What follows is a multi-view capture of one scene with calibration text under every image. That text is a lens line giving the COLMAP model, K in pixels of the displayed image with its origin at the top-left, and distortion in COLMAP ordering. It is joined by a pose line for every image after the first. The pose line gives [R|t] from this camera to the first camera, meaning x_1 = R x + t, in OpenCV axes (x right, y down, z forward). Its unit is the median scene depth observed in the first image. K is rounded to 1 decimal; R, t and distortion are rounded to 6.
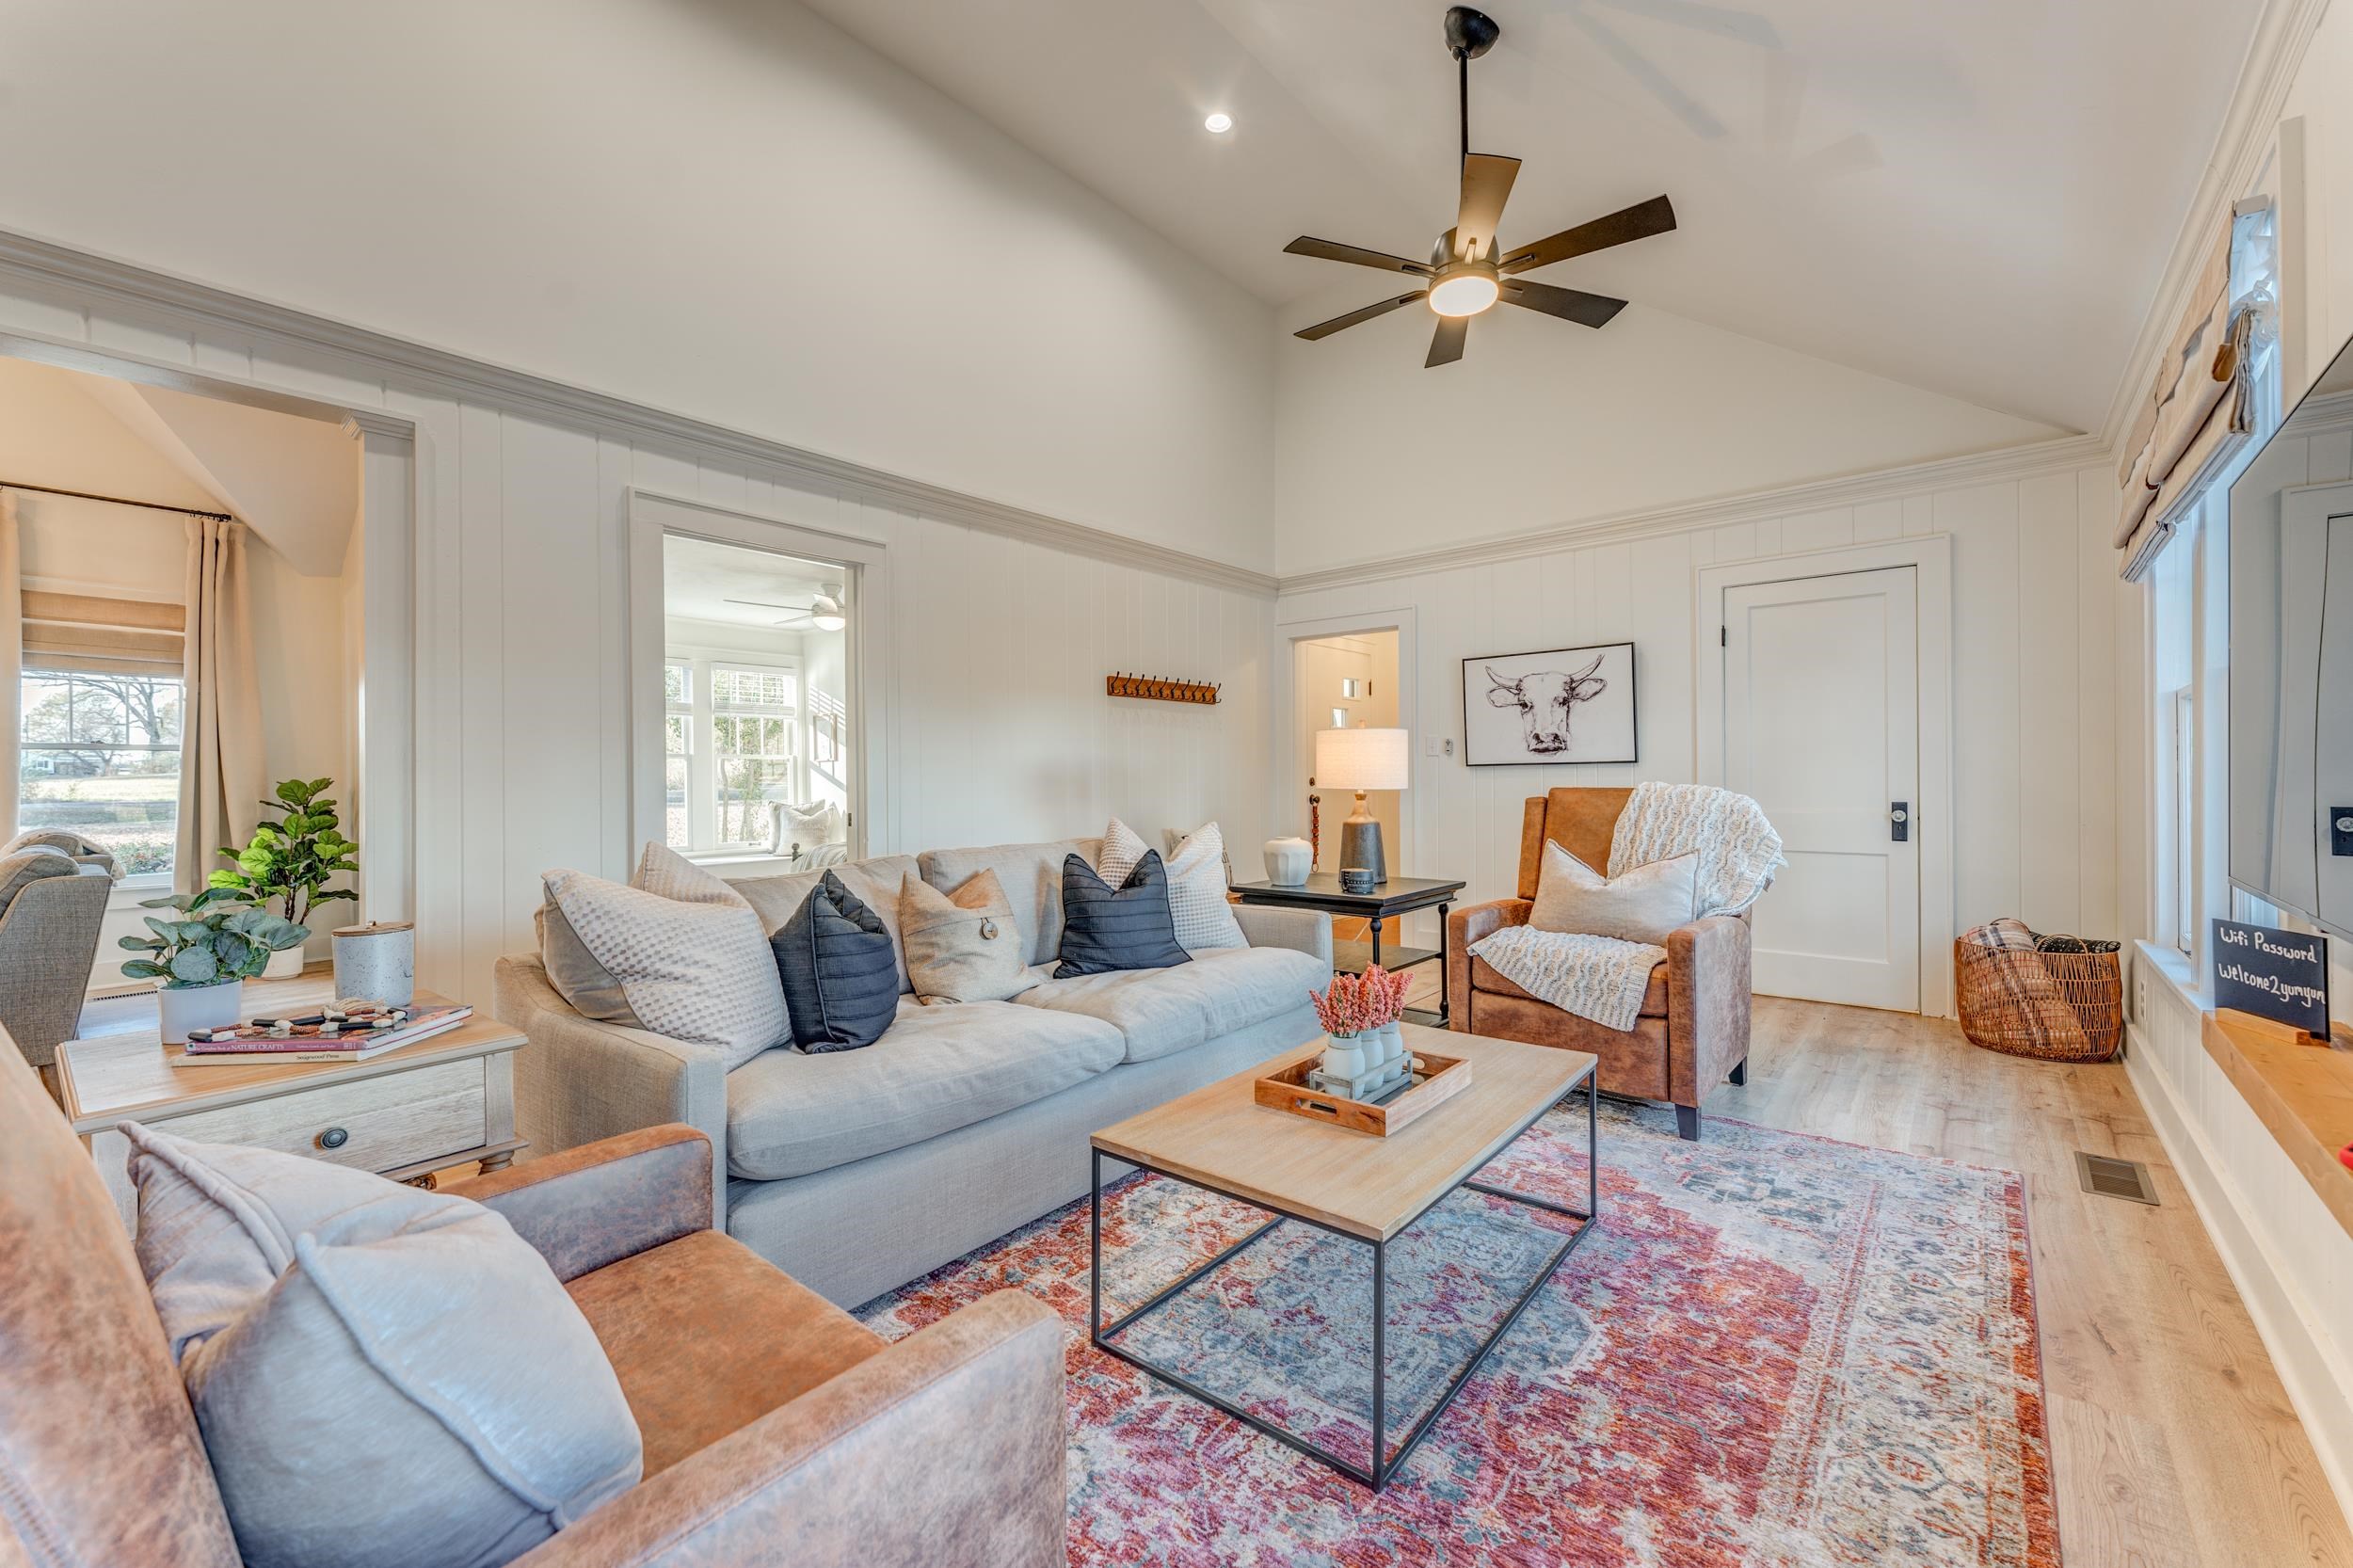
lens RADIAL K [[957.0, 0, 1183.2], [0, 957.0, 777.0], [0, 0, 1]] dist [-0.001516, -0.000320]
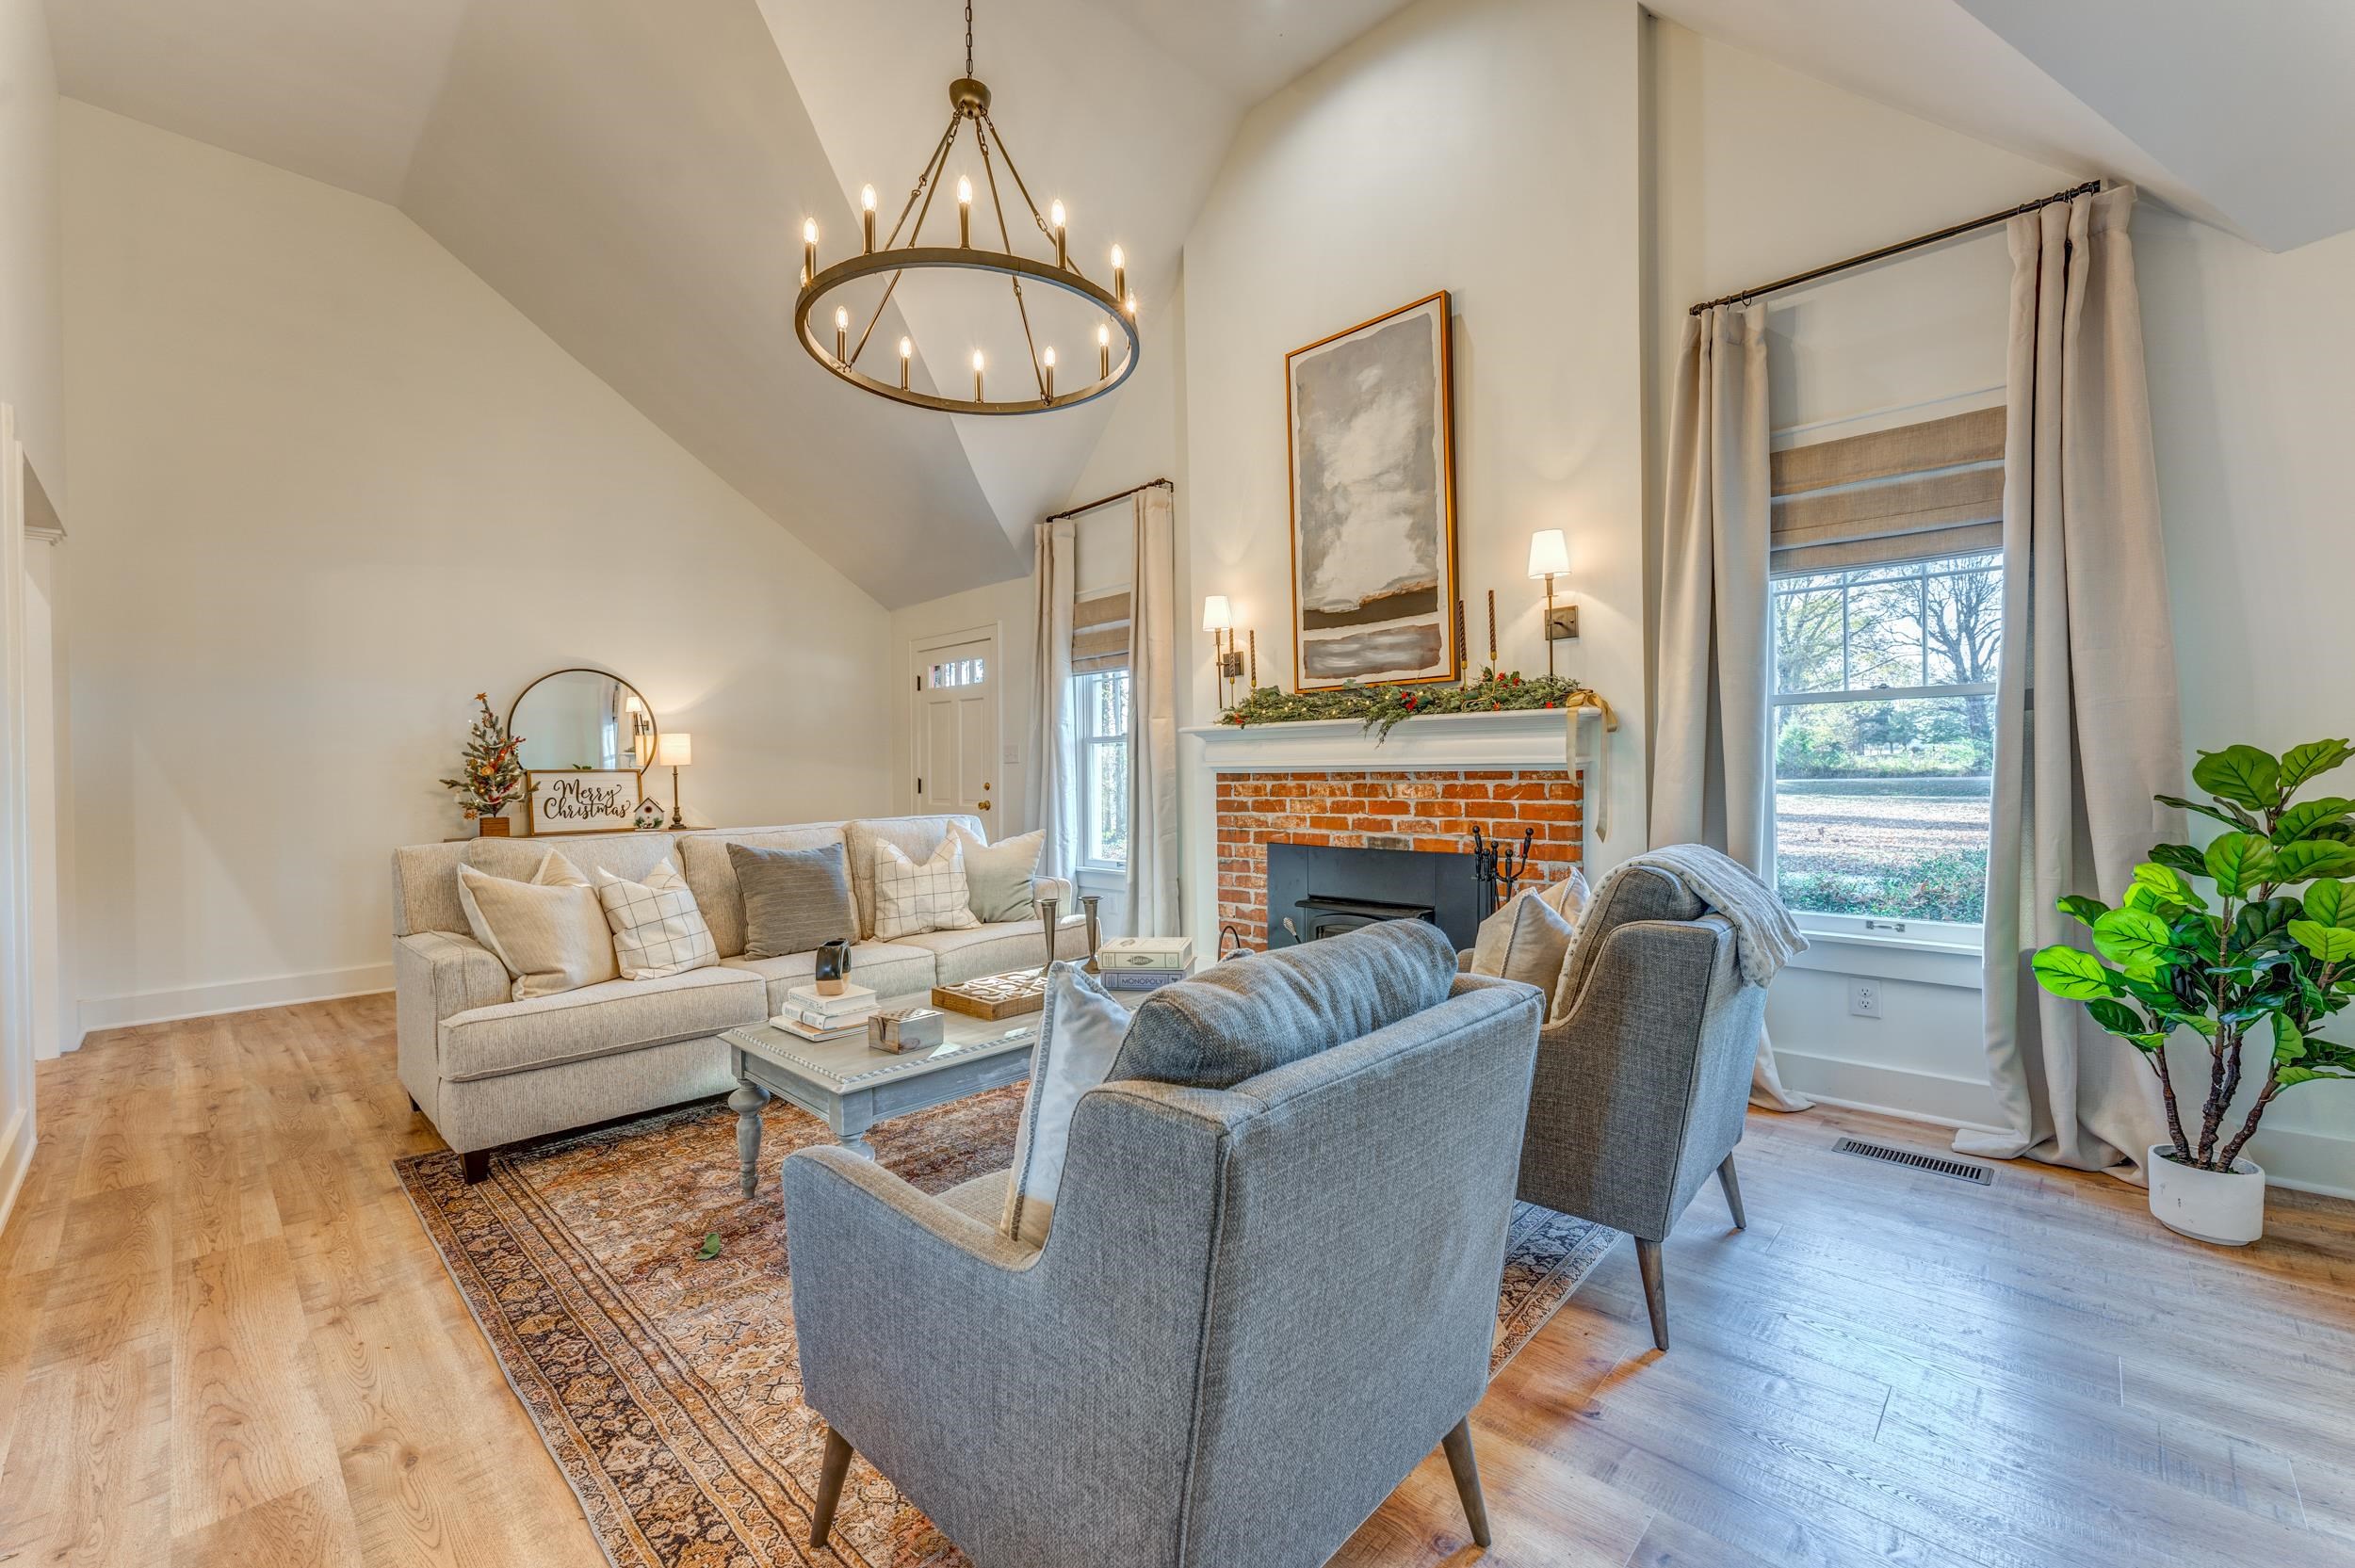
lens RADIAL K [[957.7, 0, 1176.8], [0, 957.7, 778.8], [0, 0, 1]] dist [-0.001516, -0.000320]
pose [[-0.079648, 0.002799, -0.996819, -0.500418], [0.004799, 0.999986, 0.002425, 0.014077], [0.996812, -0.004590, -0.079660, 0.592133]]
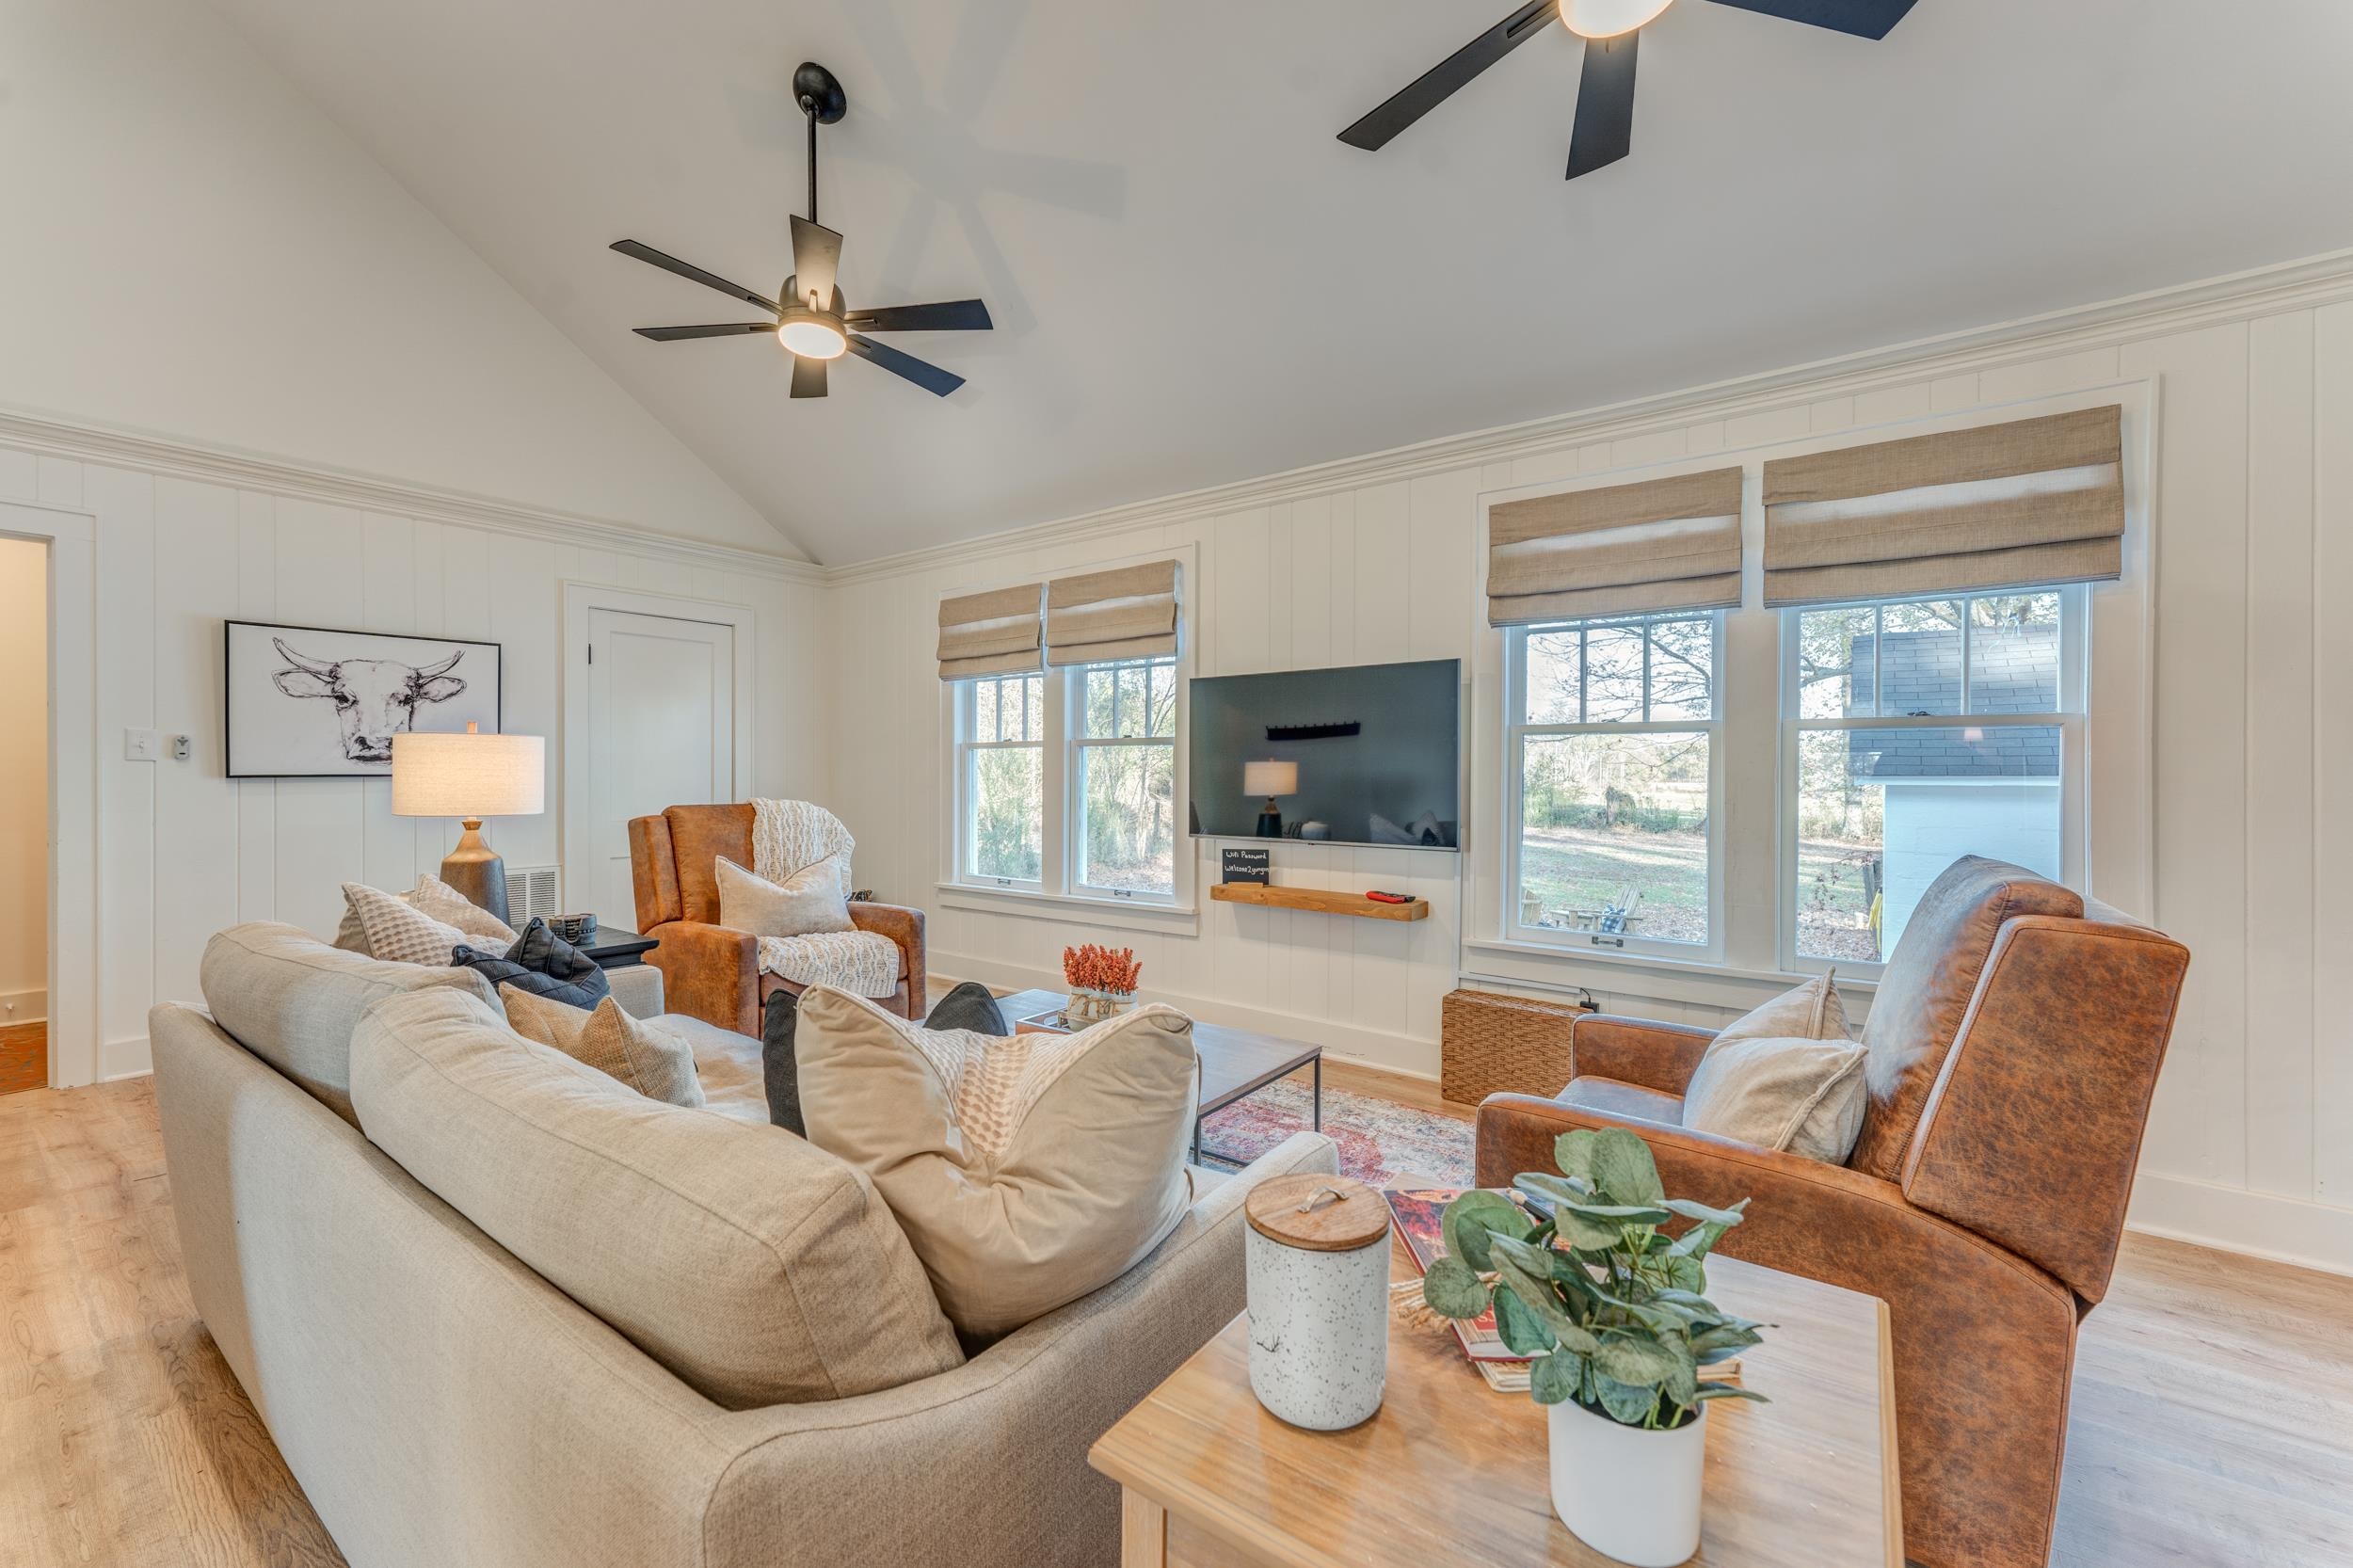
lens RADIAL K [[957.0, 0, 1179.9], [0, 957.0, 779.0], [0, 0, 1]] dist [-0.001516, -0.000320]
pose [[-0.065426, -0.001289, 0.997857, -1.682912], [-0.002192, 0.999997, 0.001148, -0.049709], [-0.997855, -0.002112, -0.065429, 1.433239]]
